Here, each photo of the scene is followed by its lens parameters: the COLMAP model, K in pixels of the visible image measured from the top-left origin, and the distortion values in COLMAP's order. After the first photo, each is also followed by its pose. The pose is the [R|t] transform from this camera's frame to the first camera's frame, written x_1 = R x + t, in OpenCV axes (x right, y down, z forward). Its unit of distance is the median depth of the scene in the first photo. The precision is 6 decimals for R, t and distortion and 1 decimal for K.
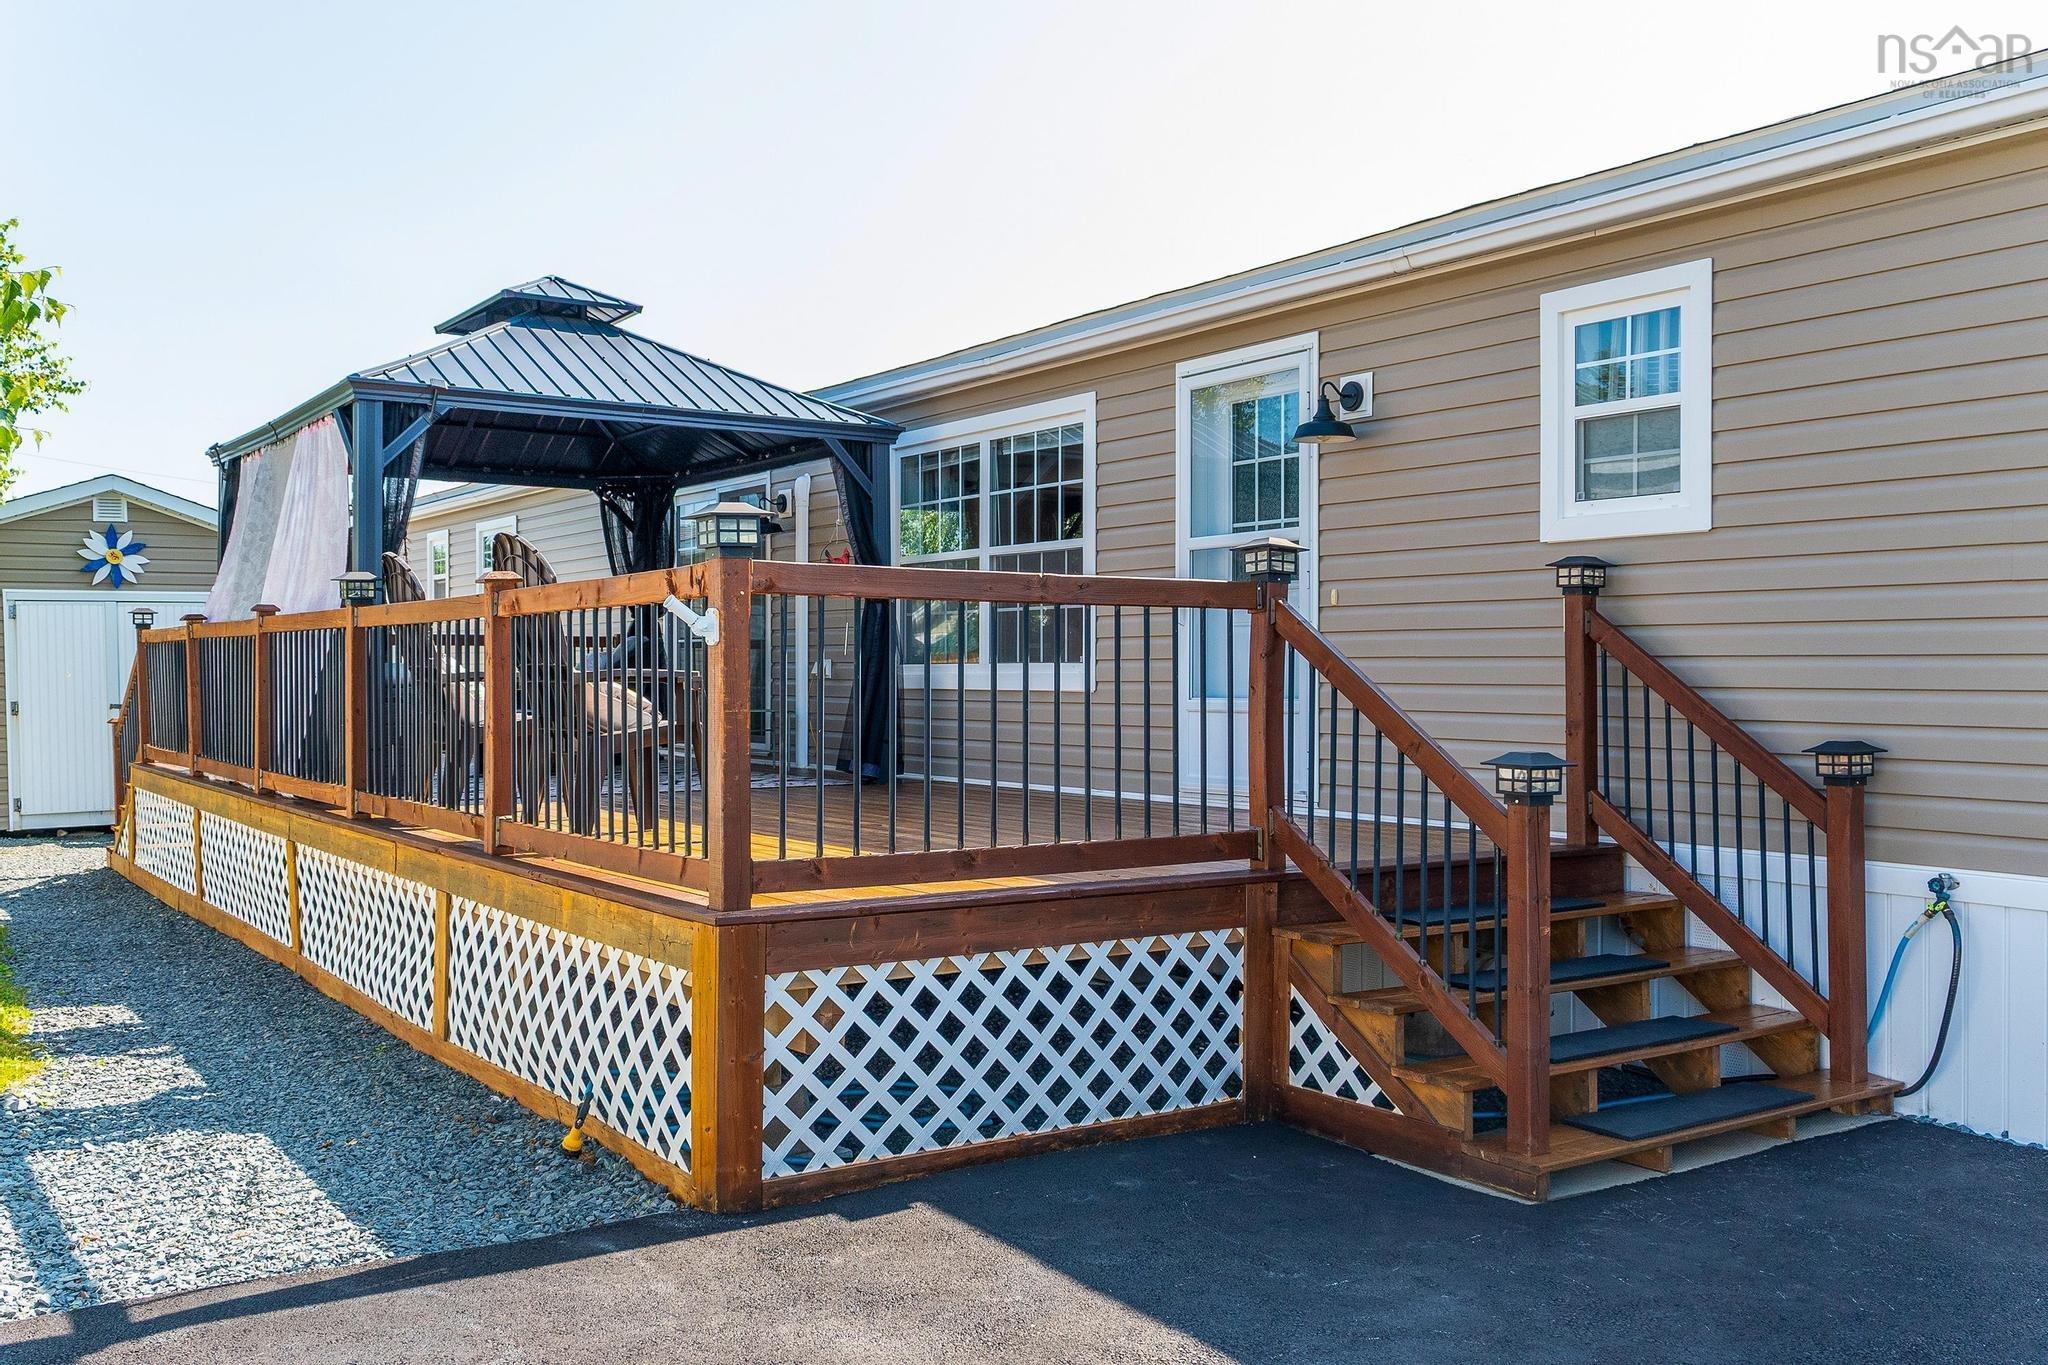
lens RADIAL K [[1817.1, 0, 1029.5], [0, 1817.1, 684.1], [0, 0, 1]] dist [-0.013029, -0.029813]
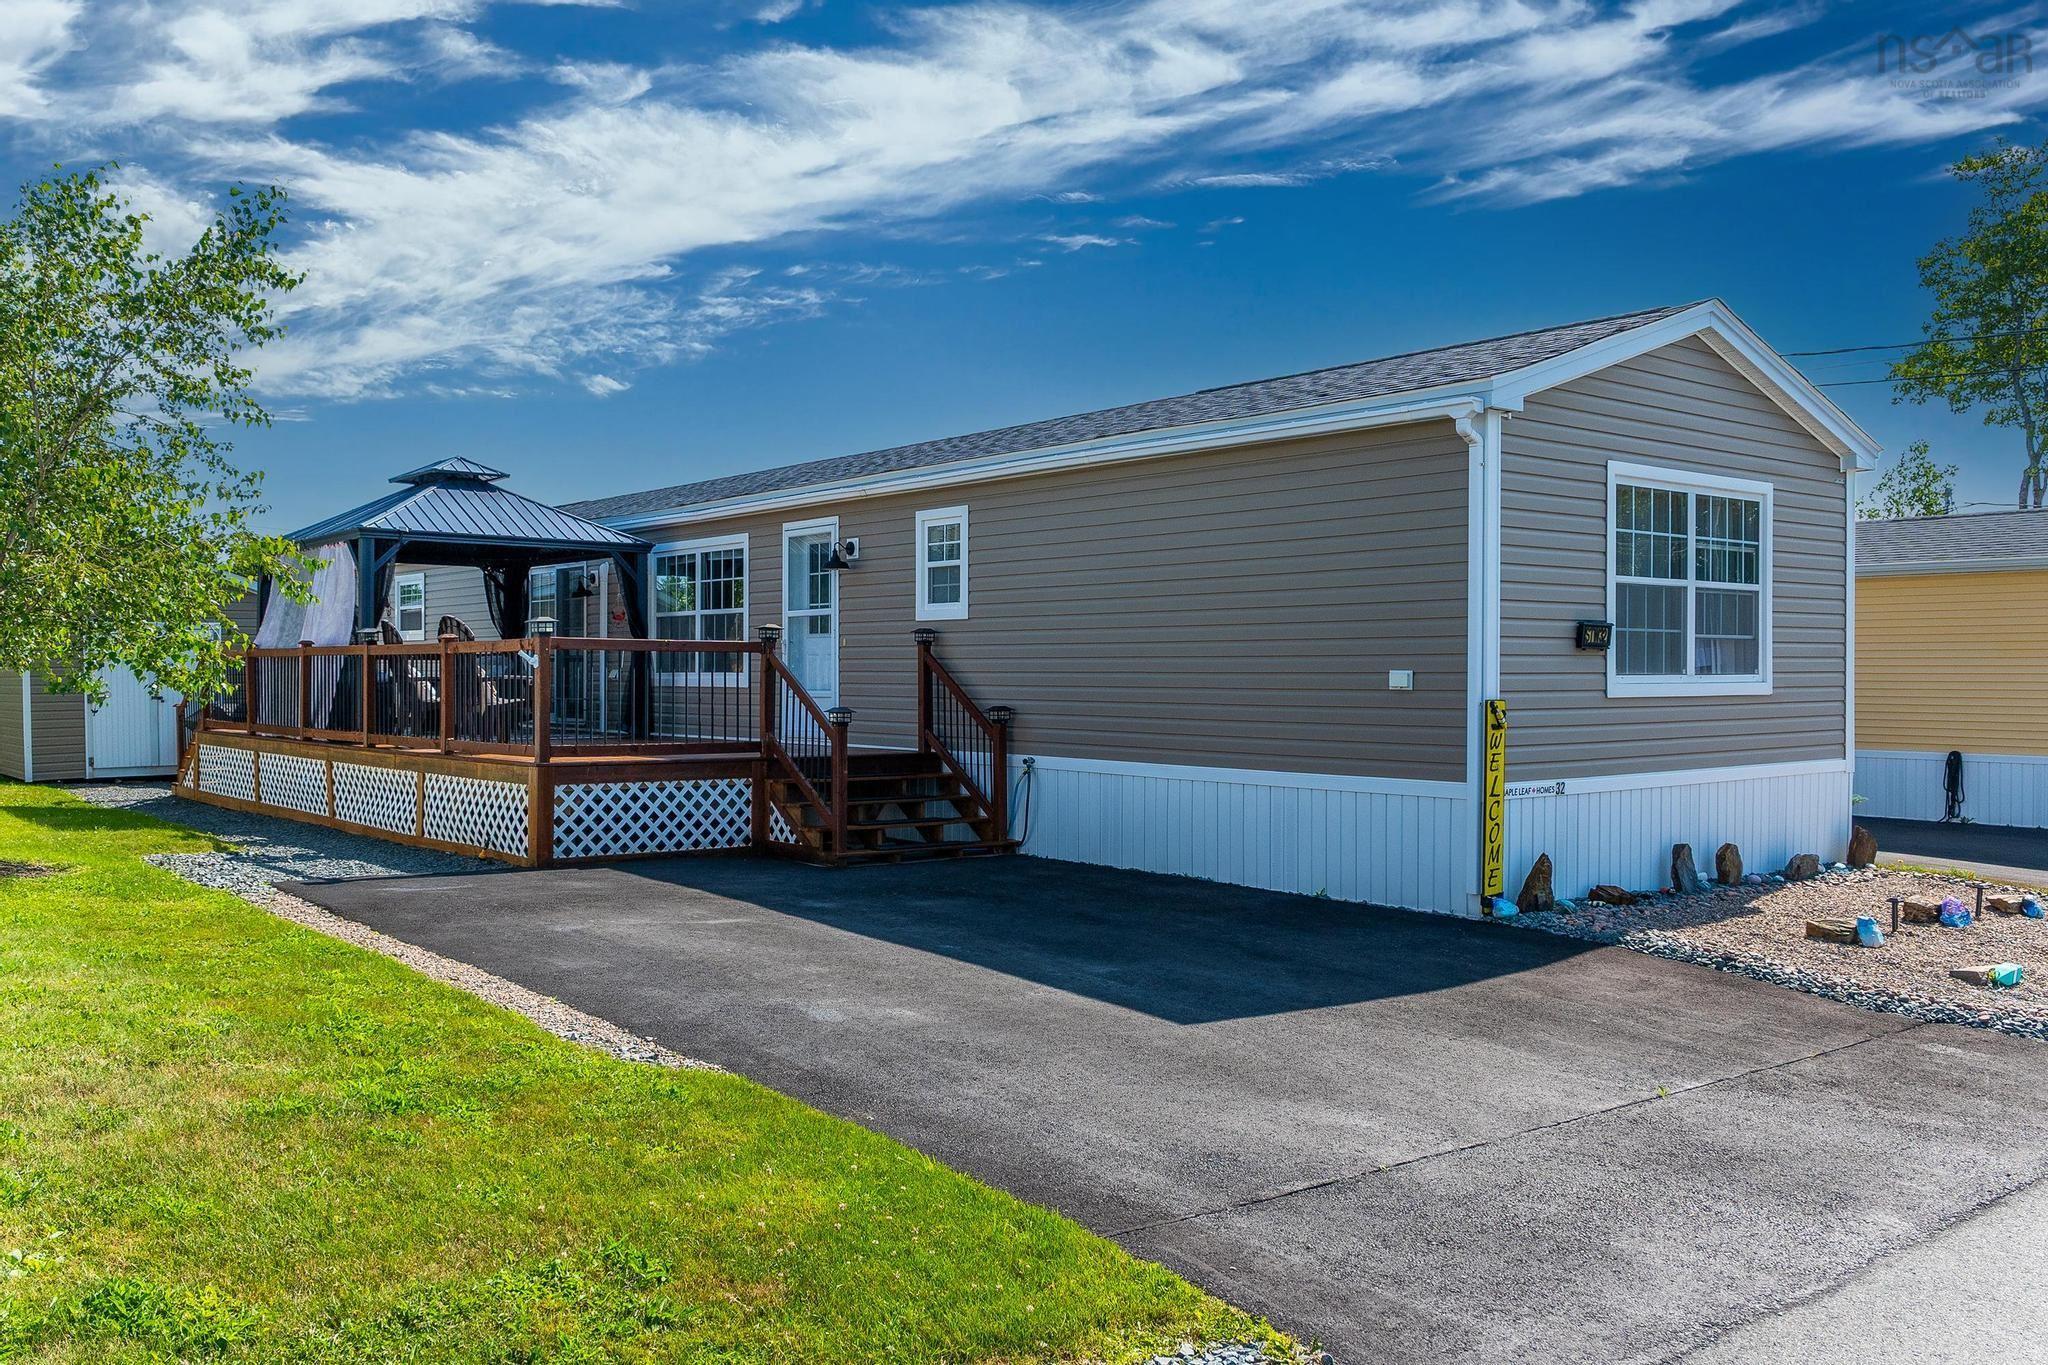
lens RADIAL K [[1710.1, 0, 1027.7], [0, 1710.1, 683.8], [0, 0, 1]] dist [0.001704, 0.000678]
pose [[0.996370, 0.002552, 0.085092, 0.284122], [-0.002354, 0.999994, -0.002425, 0.006358], [-0.085097, 0.002216, 0.996370, -1.349328]]
